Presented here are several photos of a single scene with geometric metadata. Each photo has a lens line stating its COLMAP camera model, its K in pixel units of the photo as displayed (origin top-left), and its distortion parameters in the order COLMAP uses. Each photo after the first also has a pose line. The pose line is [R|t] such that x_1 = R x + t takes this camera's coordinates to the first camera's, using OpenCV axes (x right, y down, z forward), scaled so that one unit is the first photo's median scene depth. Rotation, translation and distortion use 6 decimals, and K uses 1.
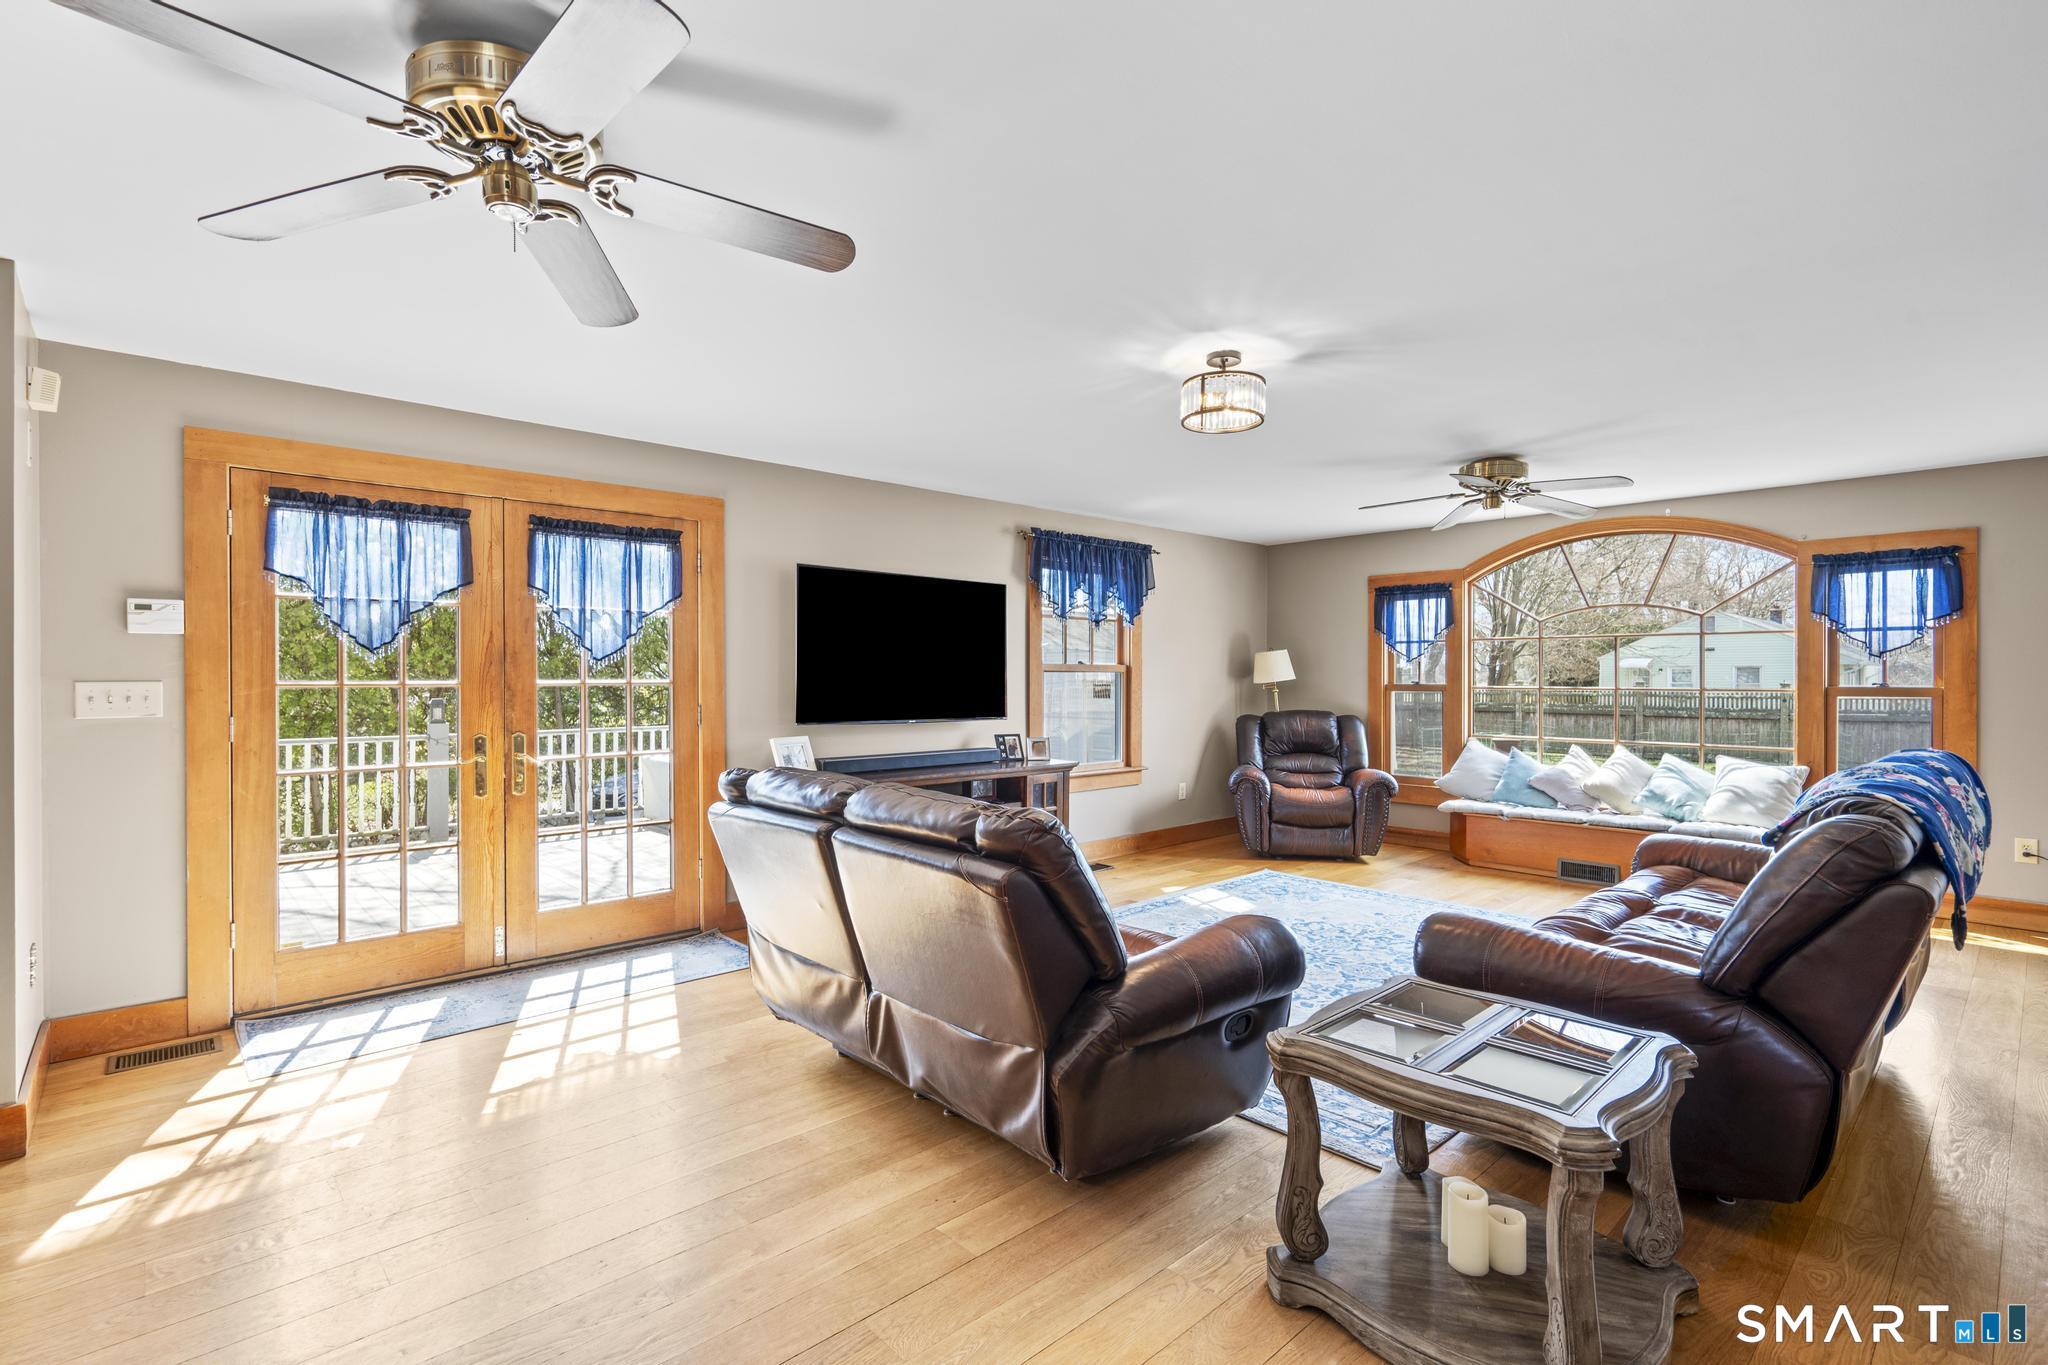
lens RADIAL K [[933.5, 0, 1024.0], [0, 933.5, 682.5], [0, 0, 1]] dist [0.000183, -0.000048]
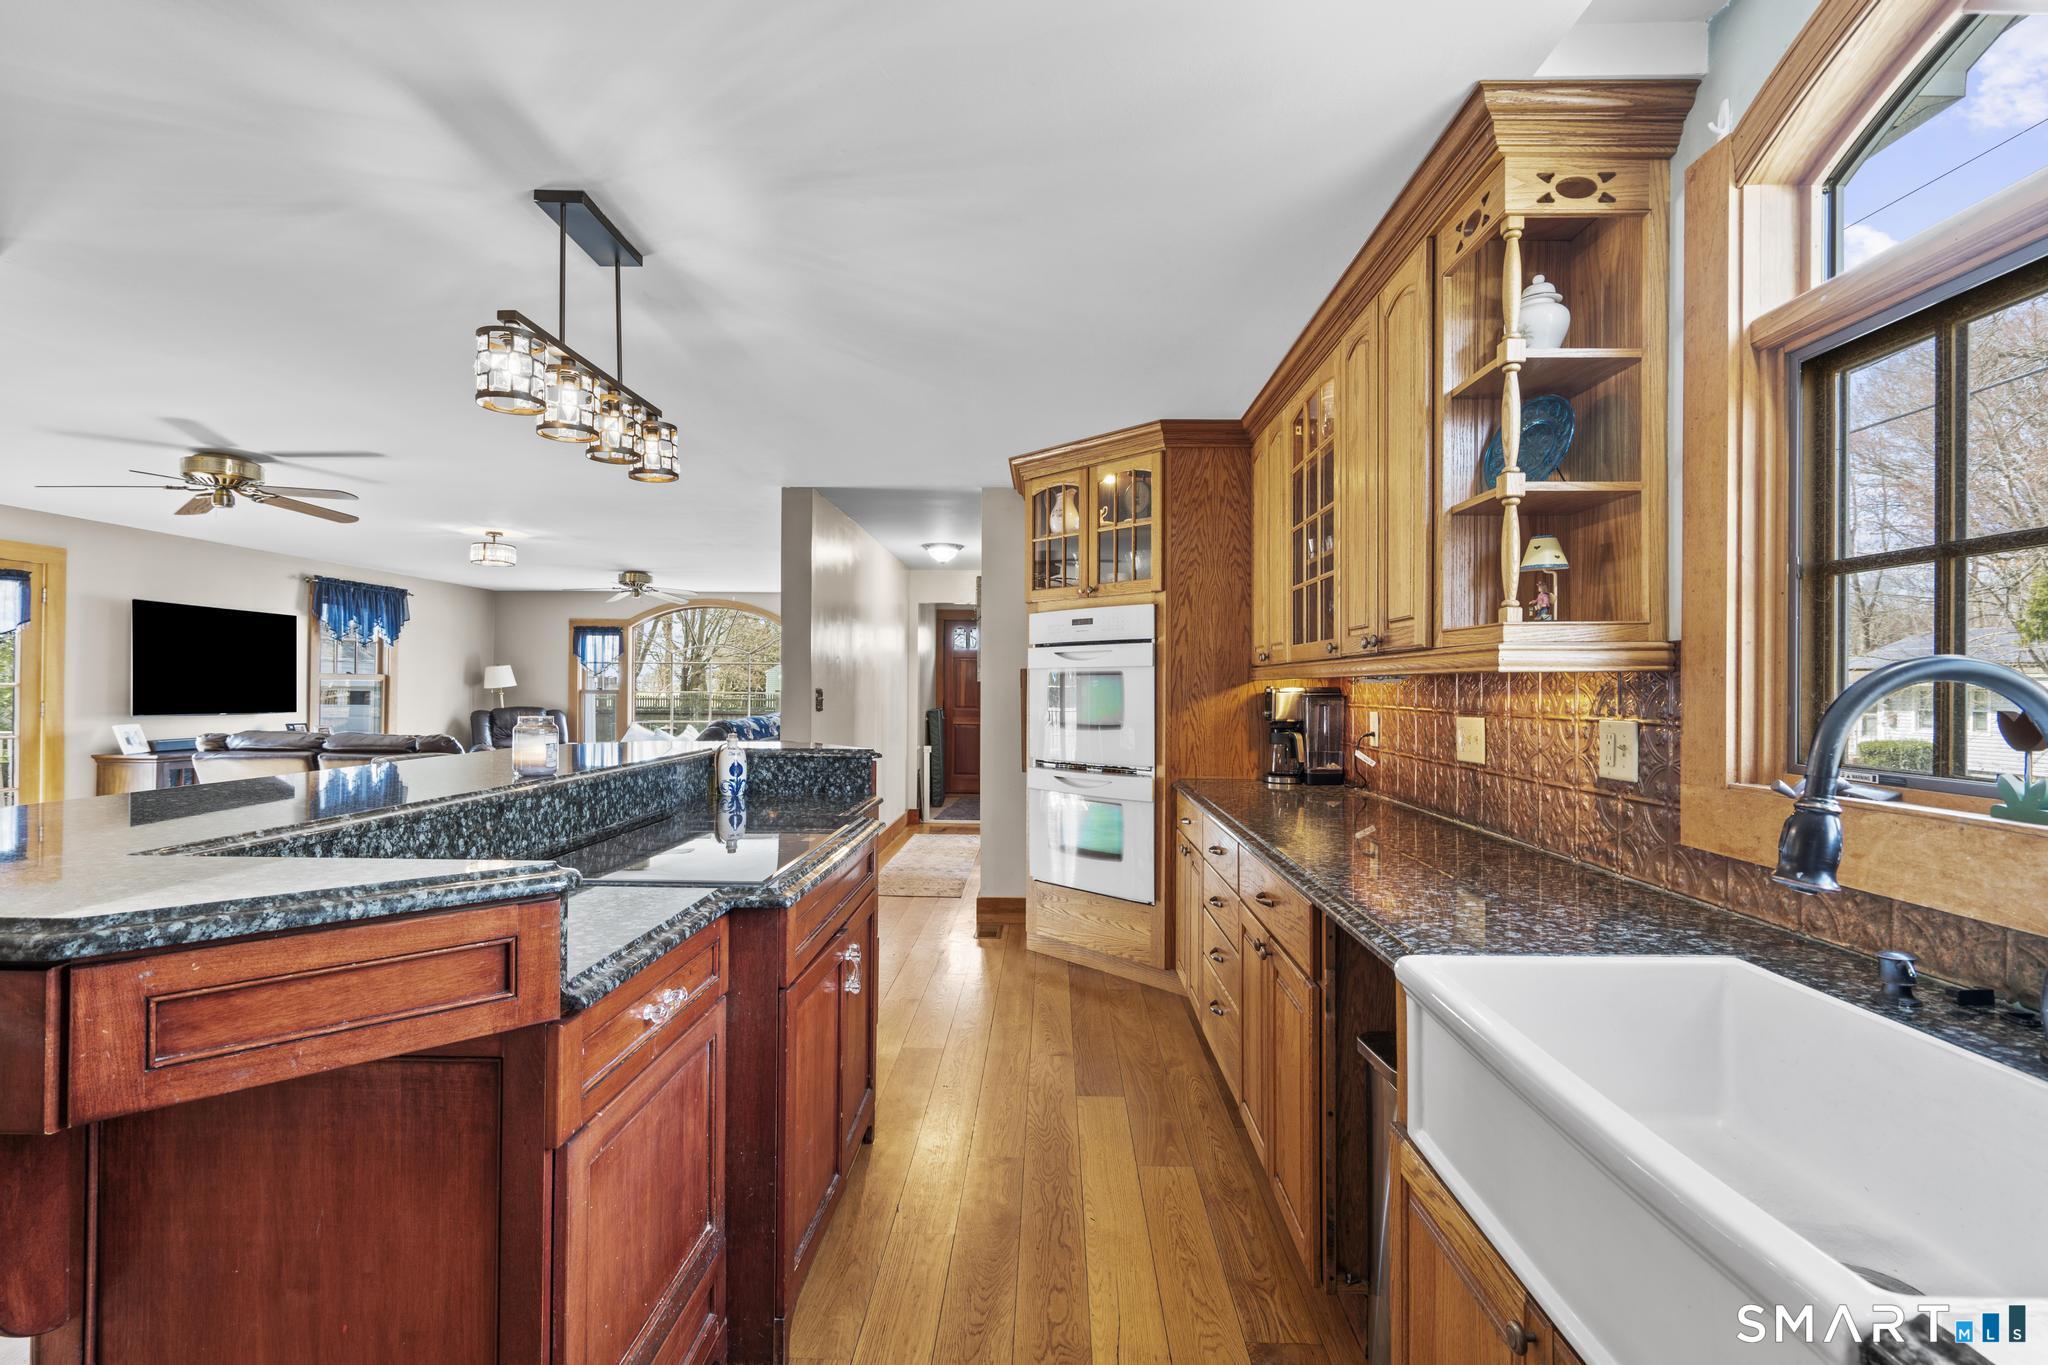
lens RADIAL K [[933.5, 0, 1024.0], [0, 933.5, 682.5], [0, 0, 1]] dist [0.000183, -0.000048]
pose [[0.696021, 0.010008, 0.717952, -0.236493], [-0.004354, 0.999943, -0.009717, 0.002660], [-0.718008, 0.003637, 0.696025, -0.677093]]
